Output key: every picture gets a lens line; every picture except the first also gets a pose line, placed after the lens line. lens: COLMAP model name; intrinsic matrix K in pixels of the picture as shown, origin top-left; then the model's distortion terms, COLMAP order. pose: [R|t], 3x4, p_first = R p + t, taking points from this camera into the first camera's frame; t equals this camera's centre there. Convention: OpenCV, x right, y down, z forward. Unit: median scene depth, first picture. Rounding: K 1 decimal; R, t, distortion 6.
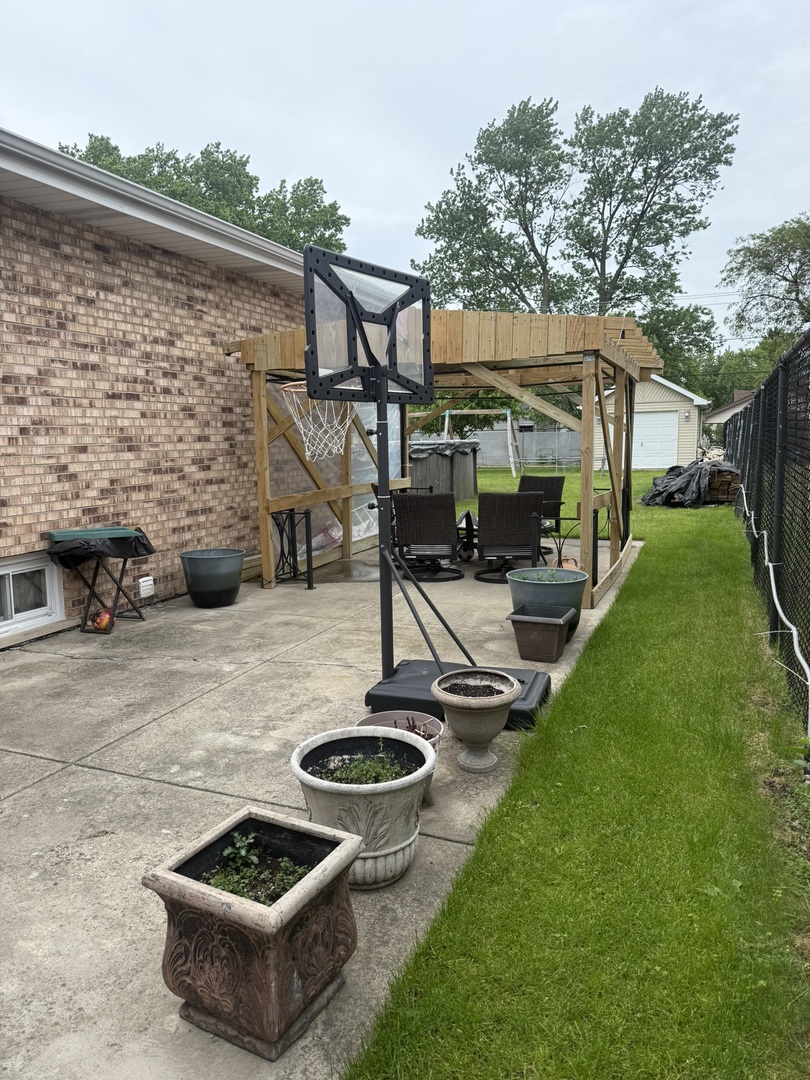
lens RADIAL K [[780.1, 0, 385.6], [0, 780.1, 554.2], [0, 0, 1]] dist [0.164876, -0.311362]
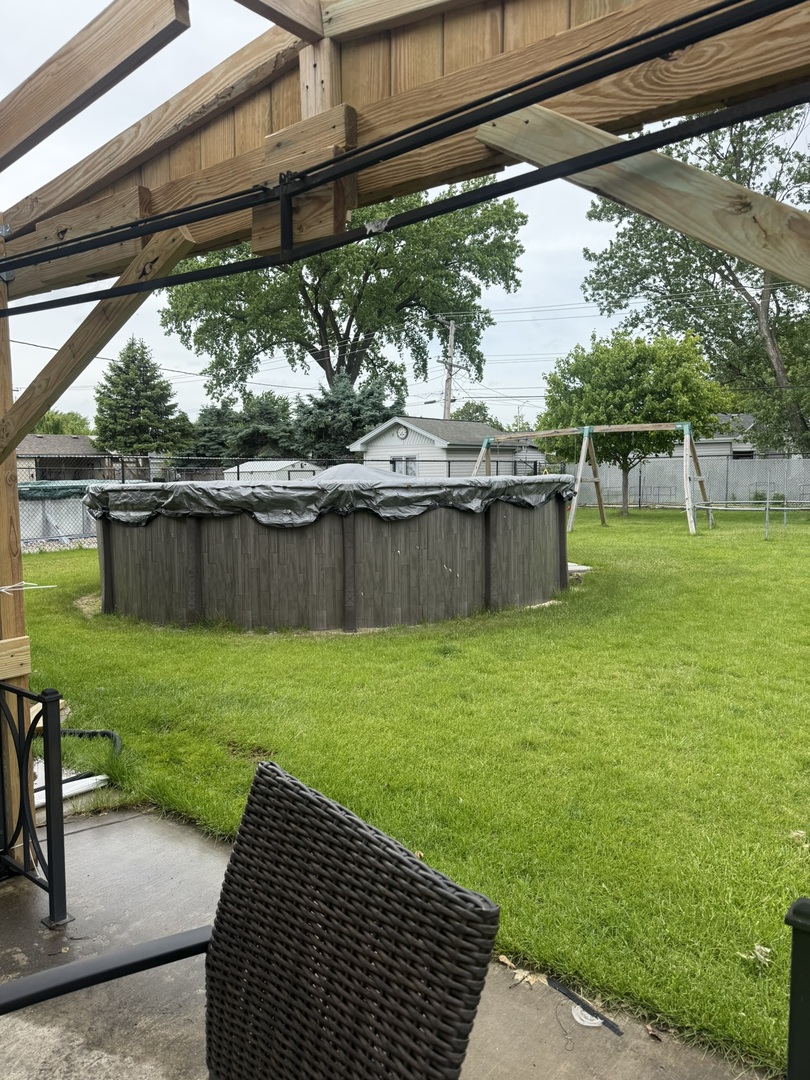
lens RADIAL K [[799.9, 0, 405.0], [0, 799.9, 540.0], [0, 0, 1]] dist [0.099811, -0.110132]
pose [[0.972171, 0.016734, -0.233673, 0.053967], [-0.029957, 0.998137, -0.053155, -0.030233], [0.232348, 0.058676, 0.970861, 0.195488]]
